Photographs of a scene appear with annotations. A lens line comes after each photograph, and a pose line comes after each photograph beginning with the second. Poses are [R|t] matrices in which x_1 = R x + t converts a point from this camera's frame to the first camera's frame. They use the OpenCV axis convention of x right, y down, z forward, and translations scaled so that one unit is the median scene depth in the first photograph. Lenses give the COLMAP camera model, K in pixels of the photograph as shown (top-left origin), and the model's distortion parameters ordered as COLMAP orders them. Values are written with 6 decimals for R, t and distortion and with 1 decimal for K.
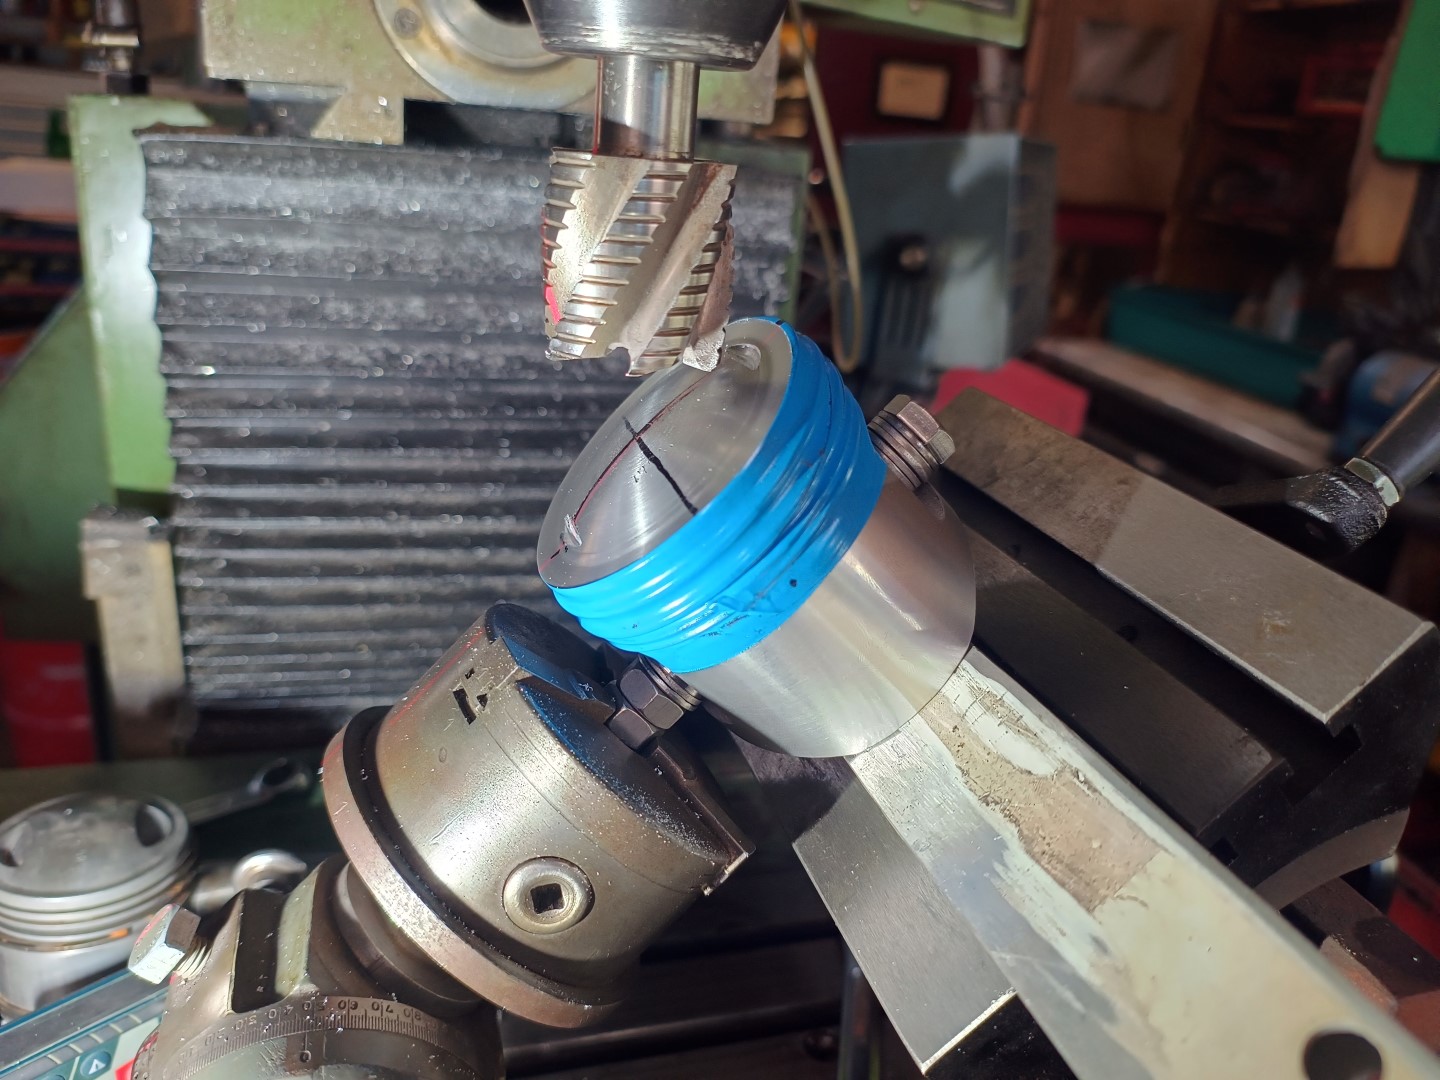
lens RADIAL K [[1102.9, 0, 718.9], [0, 1102.9, 555.6], [0, 0, 1]] dist [-0.025255, -0.044047]
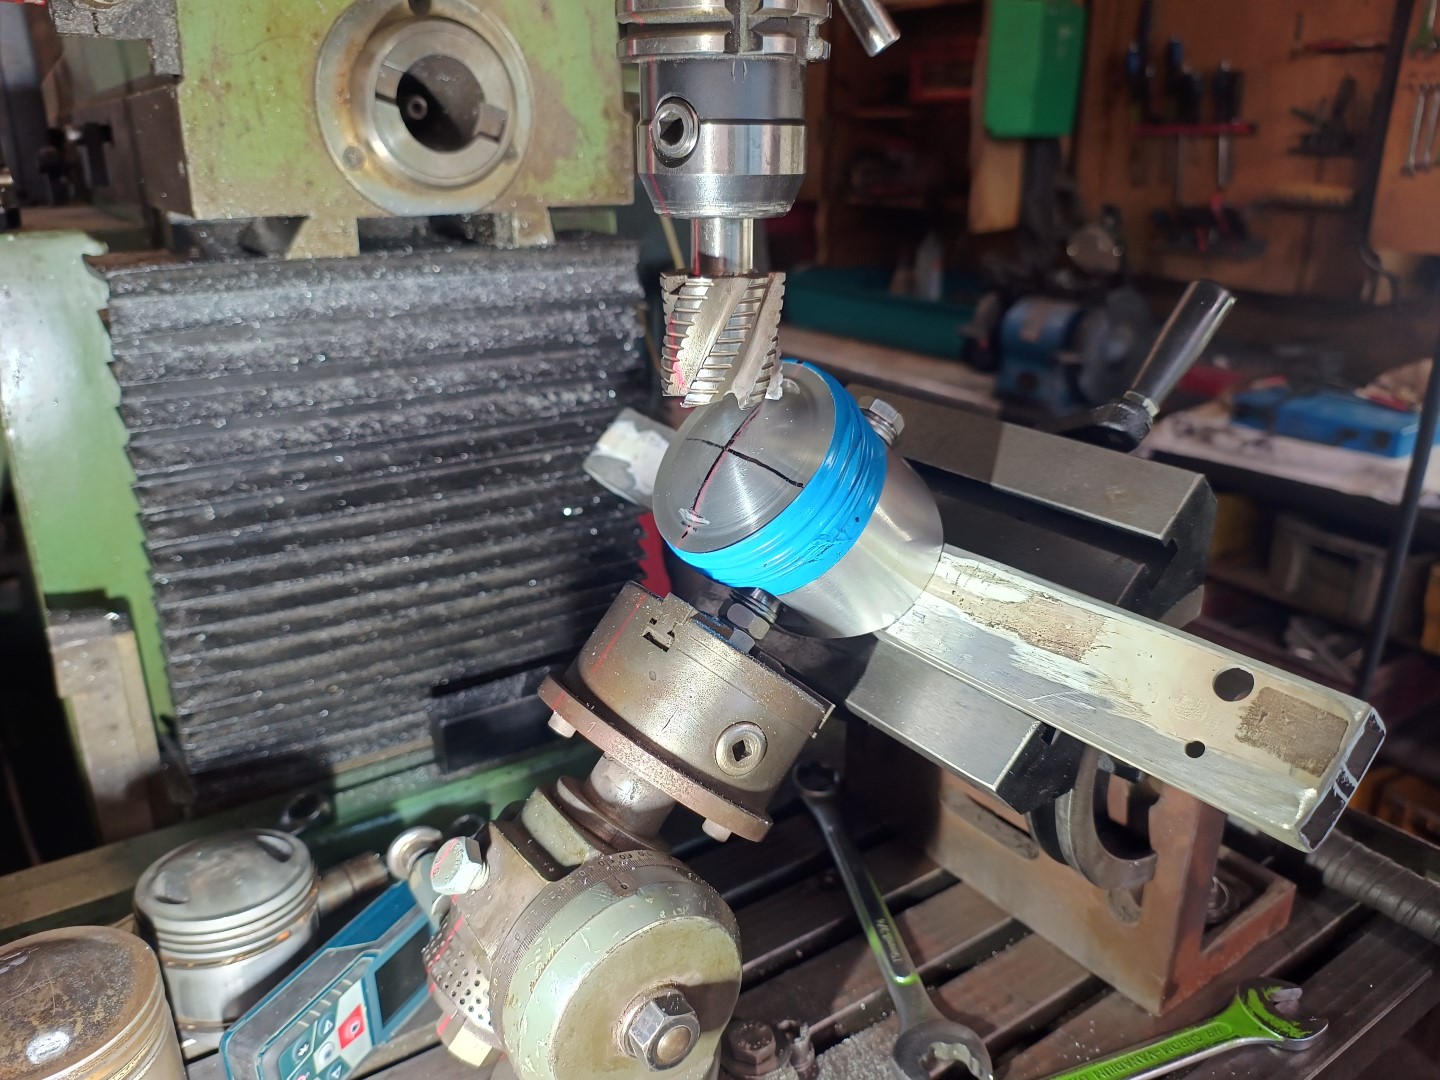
lens RADIAL K [[1102.9, 0, 717.2], [0, 1102.9, 533.7], [0, 0, 1]] dist [-0.025255, -0.044047]
pose [[0.947863, -0.181727, 0.261784, -0.245066], [0.188657, 0.982042, -0.001366, 0.004096], [-0.256834, 0.050682, 0.965126, -0.224475]]
